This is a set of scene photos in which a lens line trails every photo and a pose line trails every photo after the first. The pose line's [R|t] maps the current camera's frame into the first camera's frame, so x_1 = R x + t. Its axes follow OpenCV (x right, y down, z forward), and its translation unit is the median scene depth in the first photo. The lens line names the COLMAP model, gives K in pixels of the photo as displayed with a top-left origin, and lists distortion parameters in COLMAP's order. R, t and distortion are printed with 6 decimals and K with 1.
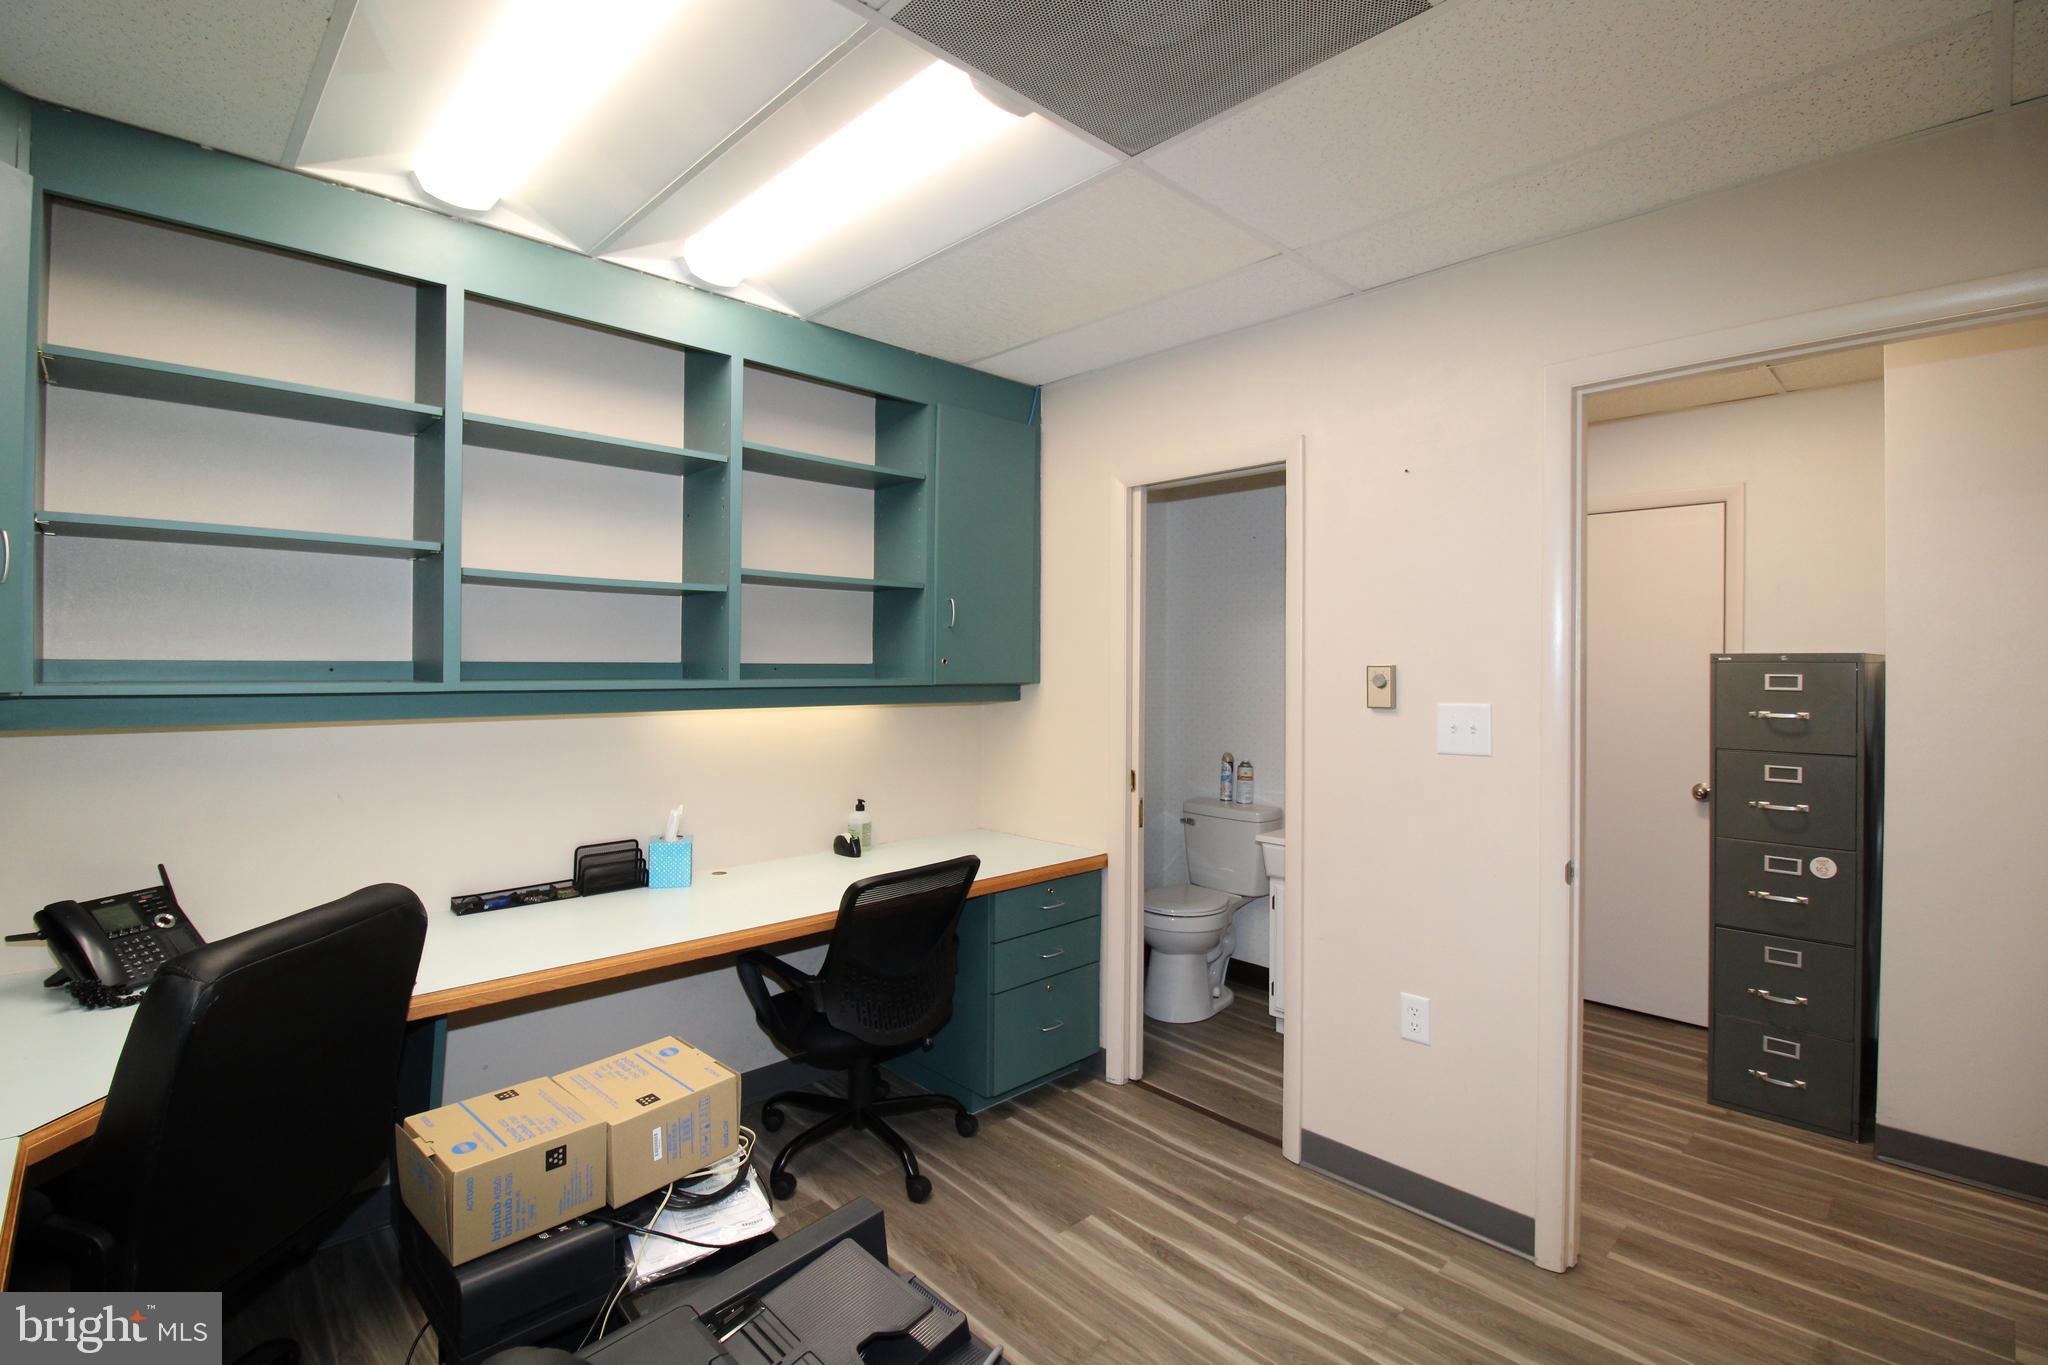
lens RADIAL K [[944.8, 0, 1010.6], [0, 944.8, 680.6], [0, 0, 1]] dist [0.000837, -0.013218]
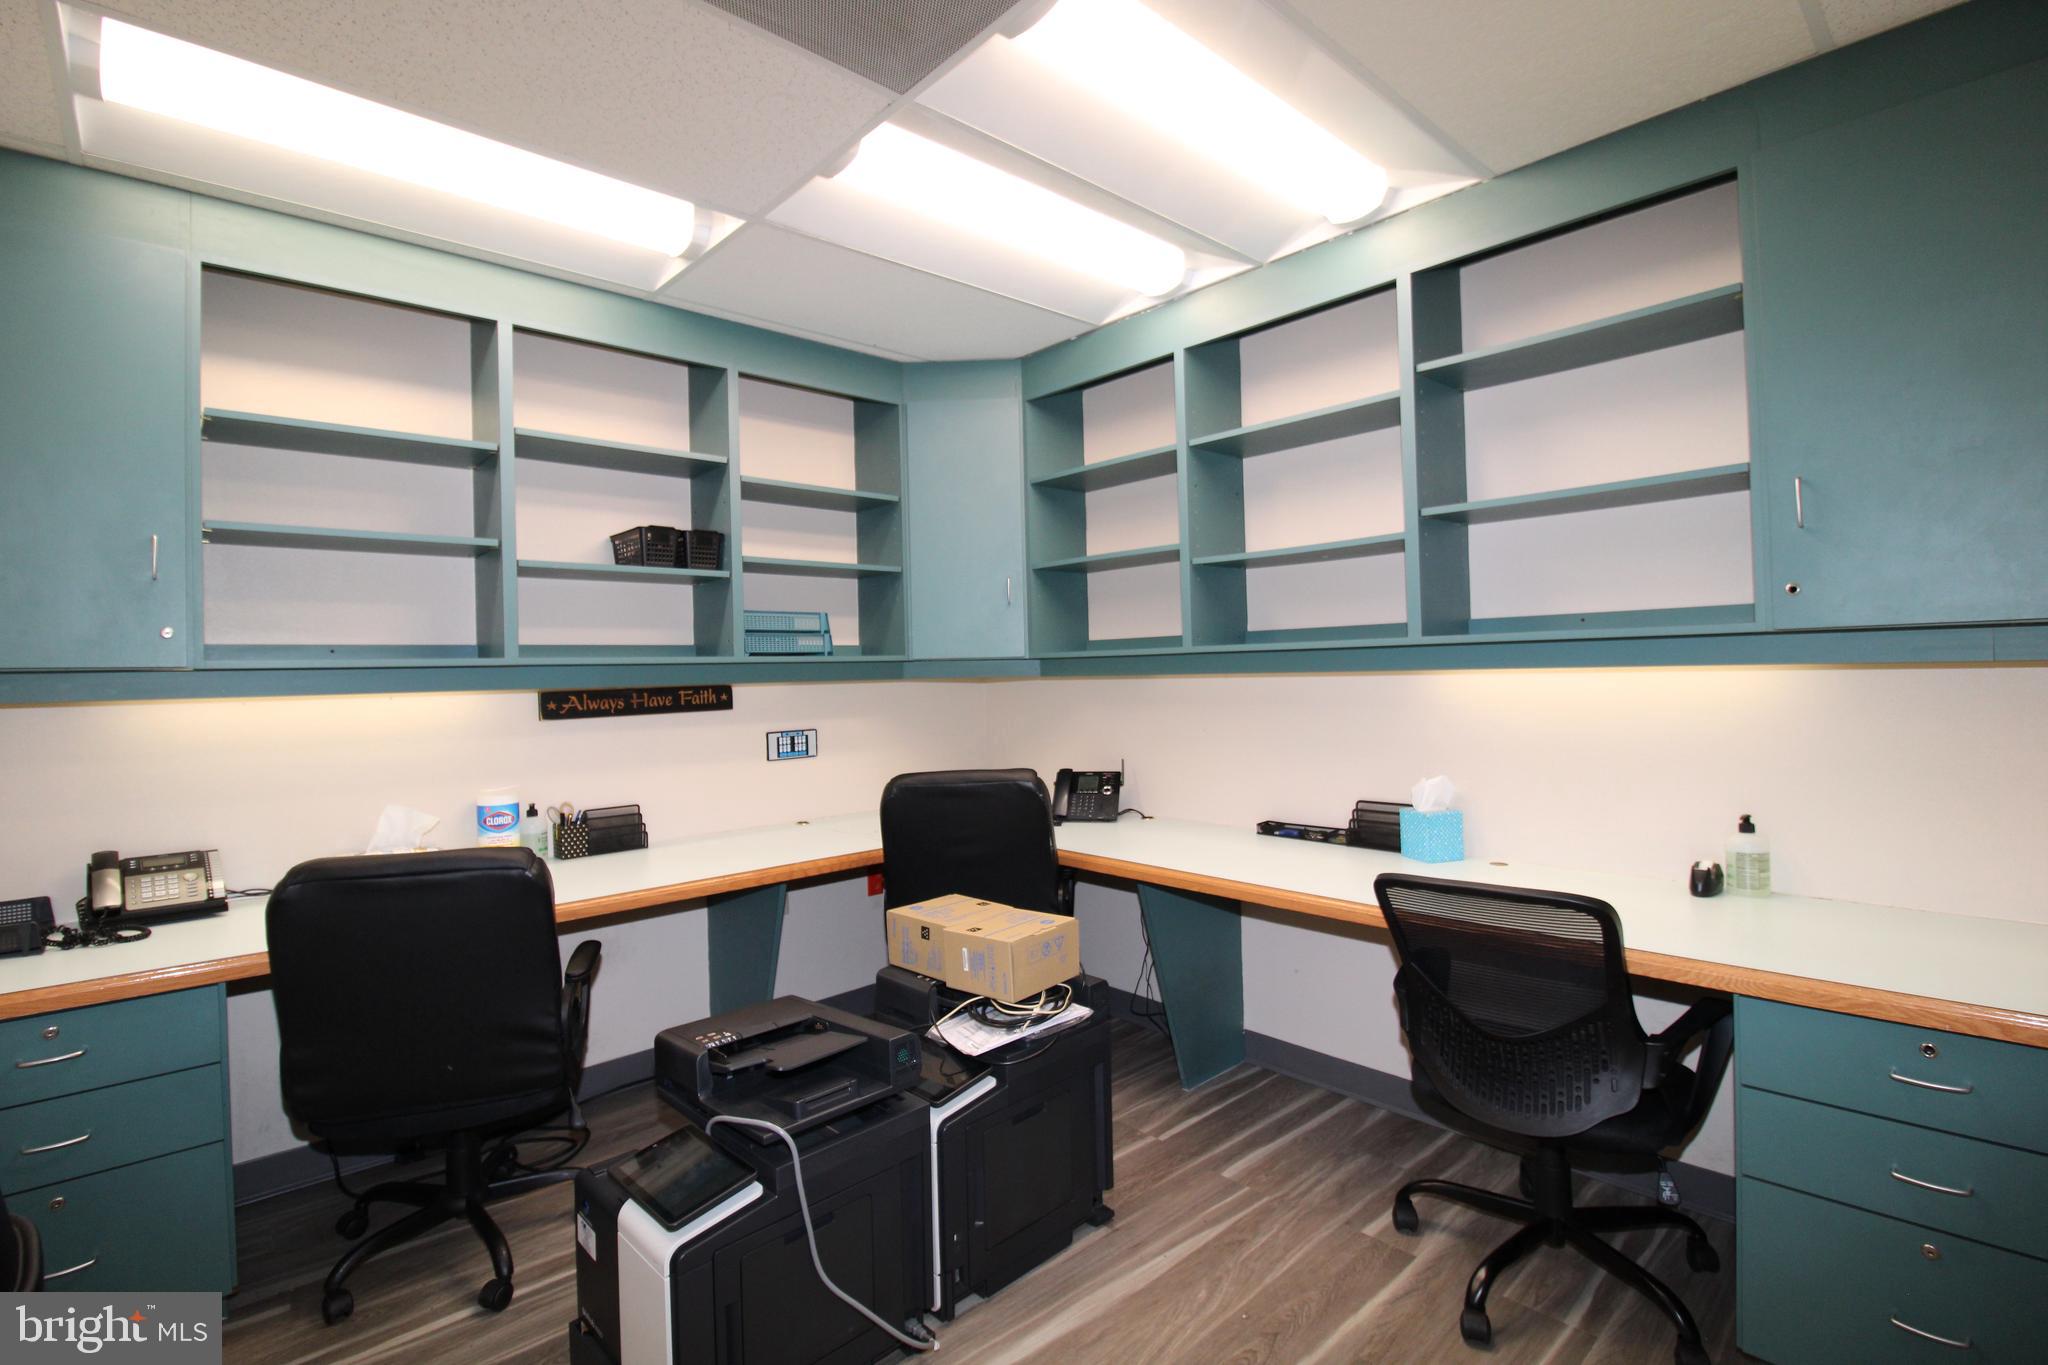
lens RADIAL K [[944.8, 0, 1010.6], [0, 944.8, 680.6], [0, 0, 1]] dist [0.000837, -0.013218]
pose [[-0.035657, -0.001029, -0.999364, 0.617853], [0.002829, 0.999995, -0.001131, 0.042831], [0.999360, -0.002867, -0.035654, 0.661251]]
